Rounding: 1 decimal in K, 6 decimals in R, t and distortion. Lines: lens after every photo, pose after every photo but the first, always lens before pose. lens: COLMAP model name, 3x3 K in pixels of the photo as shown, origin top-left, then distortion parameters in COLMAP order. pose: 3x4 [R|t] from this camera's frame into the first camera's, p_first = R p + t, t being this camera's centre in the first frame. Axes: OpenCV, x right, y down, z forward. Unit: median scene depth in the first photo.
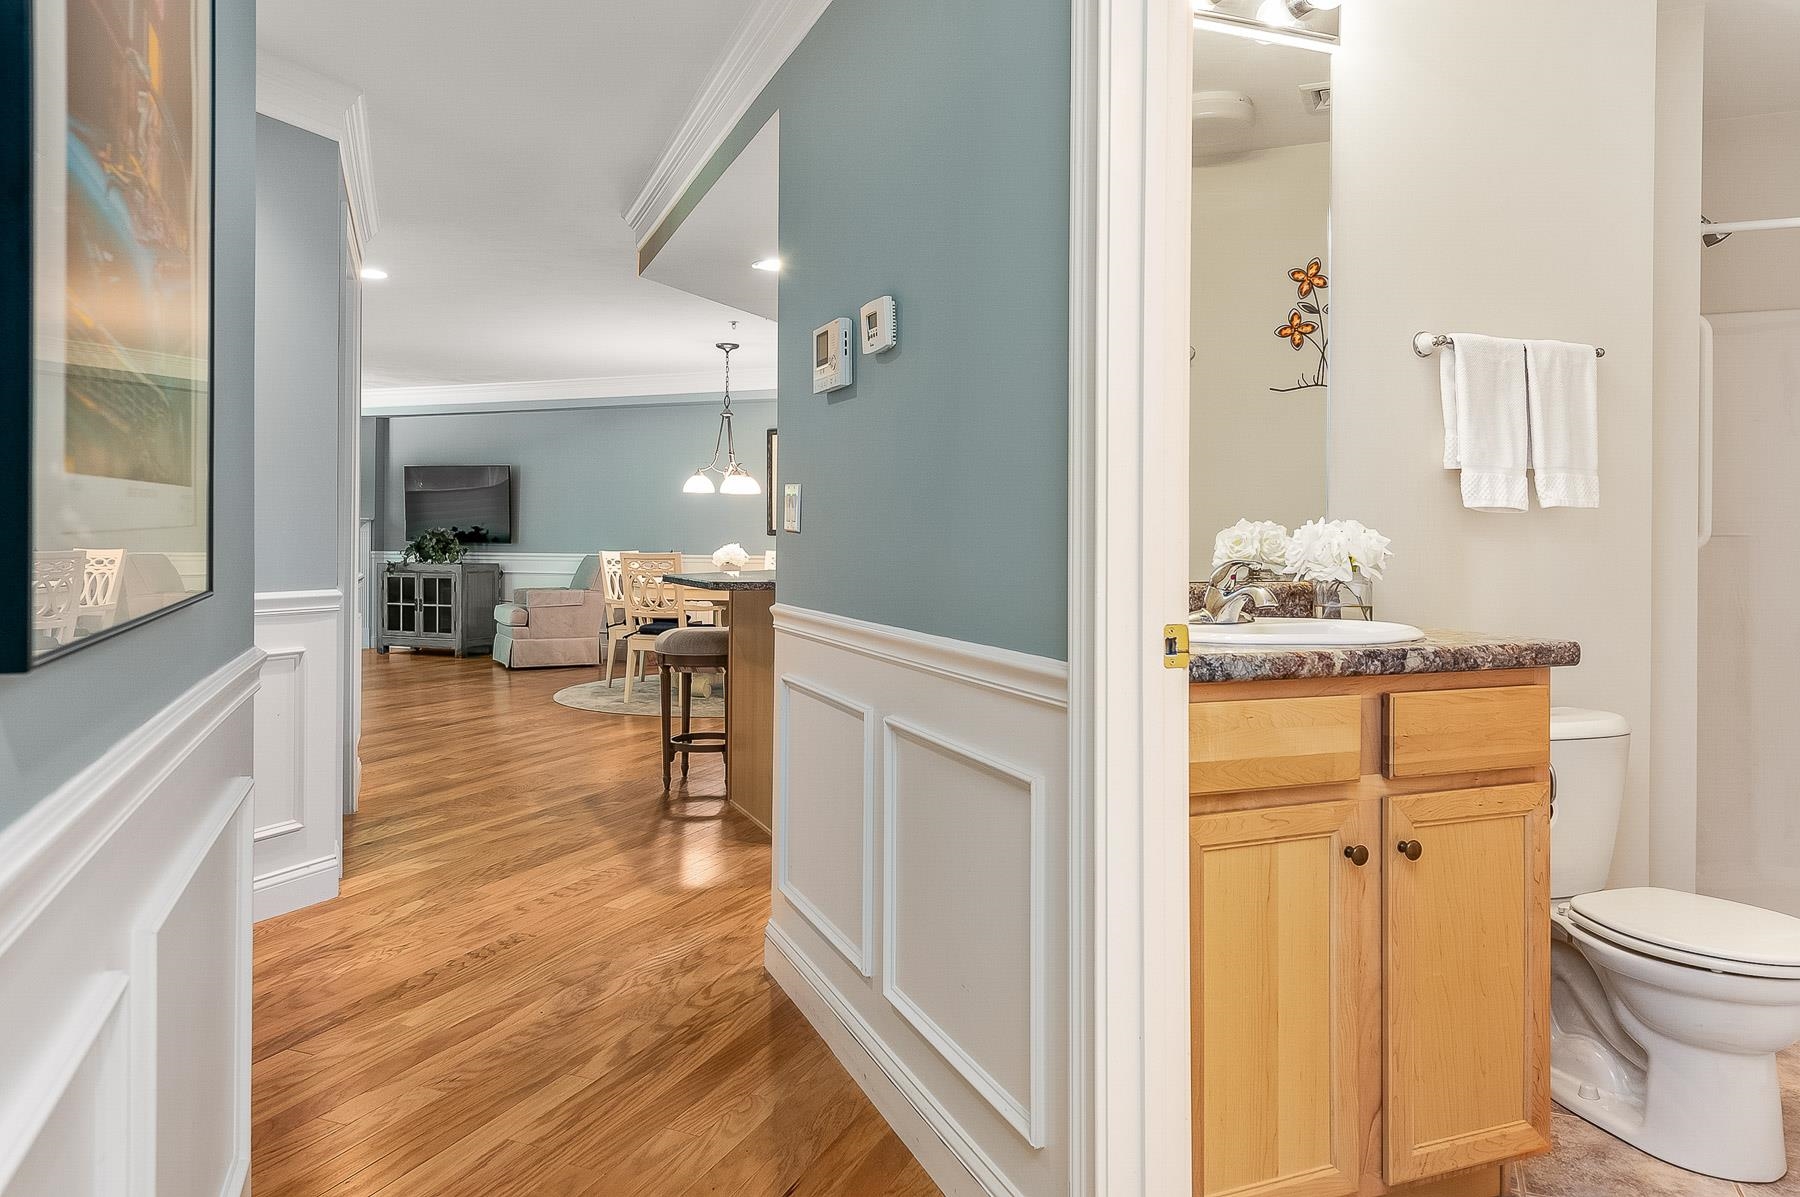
lens RADIAL K [[1221.5, 0, 900.4], [0, 1221.5, 537.3], [0, 0, 1]] dist [0.008591, -0.000520]
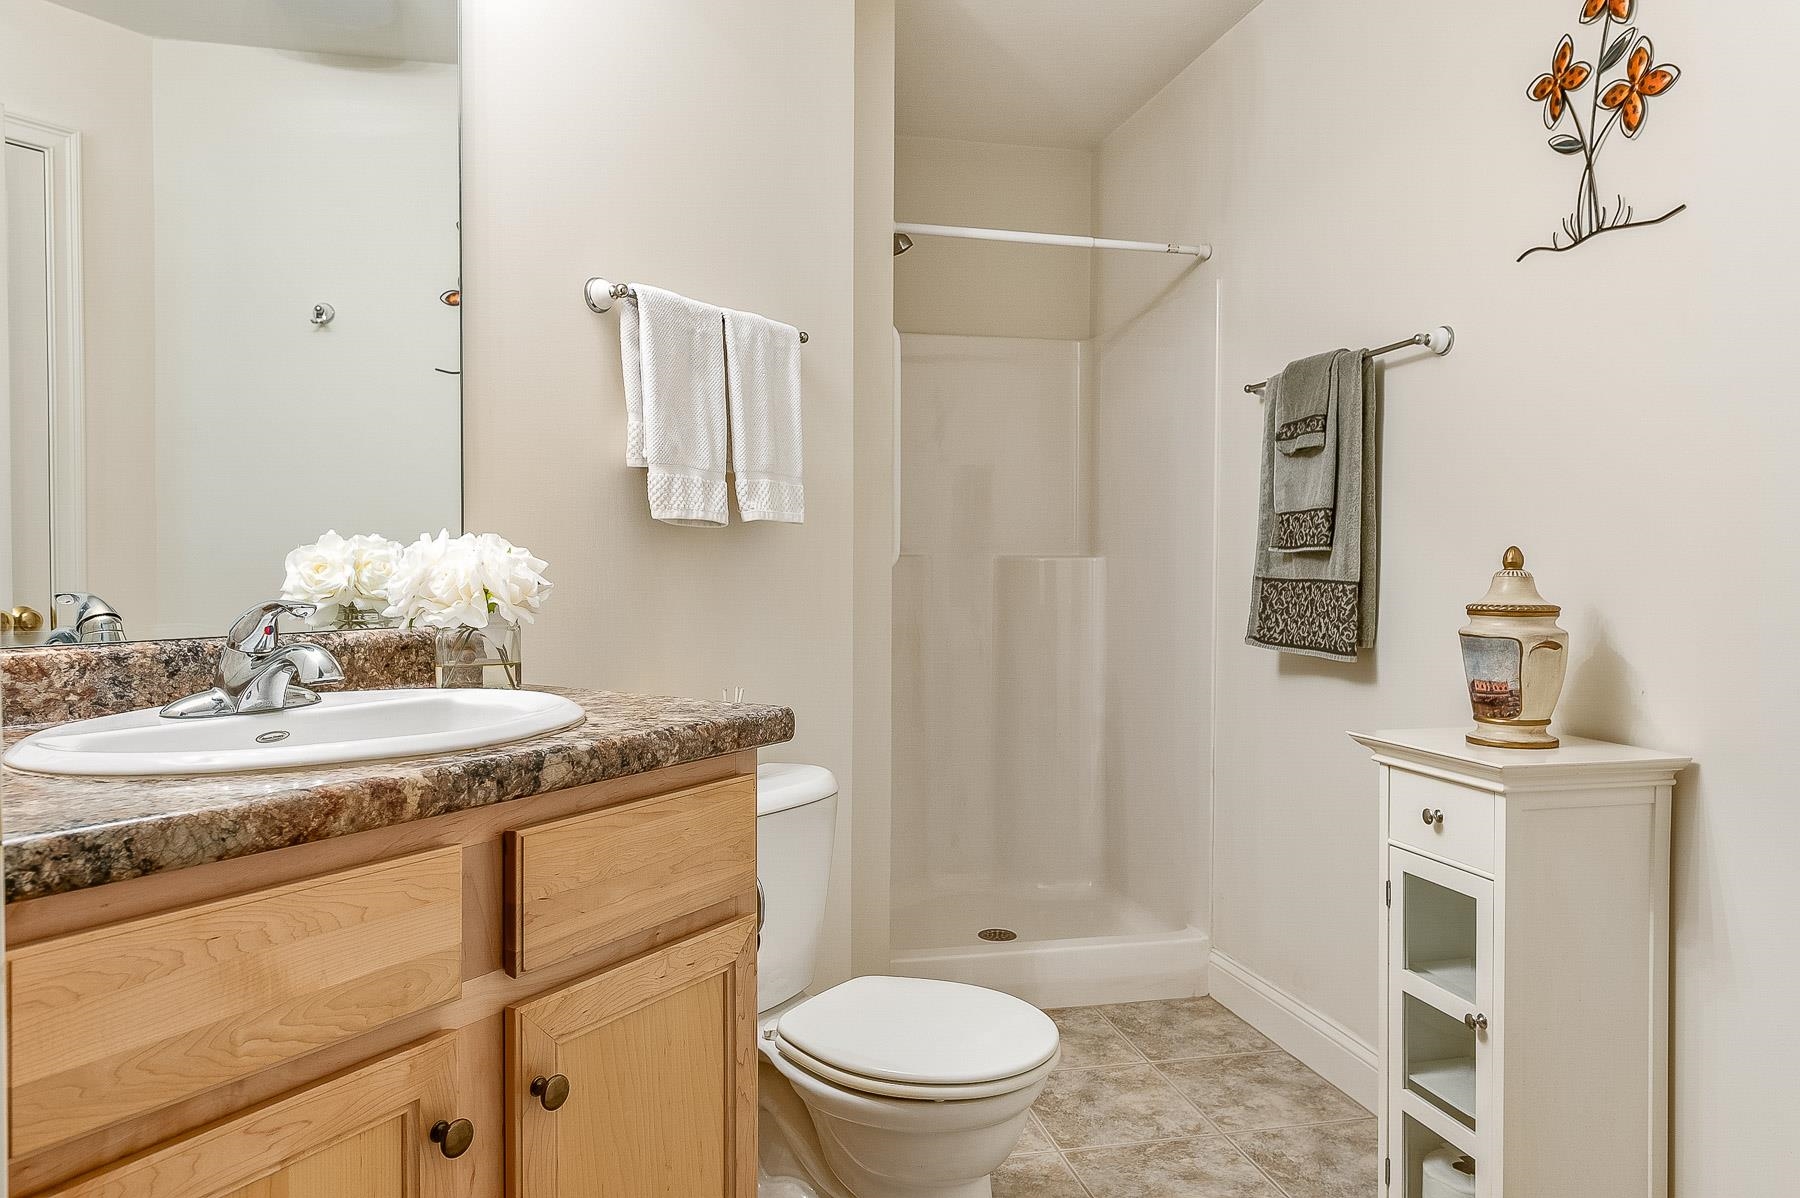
lens RADIAL K [[1365.2, 0, 900.0], [0, 1365.2, 599.0], [0, 0, 1]] dist [0.003765, -0.002147]
pose [[0.826490, -0.018949, 0.562633, 0.138128], [0.001534, 0.999505, 0.031410, -0.001847], [-0.562949, -0.025097, 0.826110, 0.267365]]
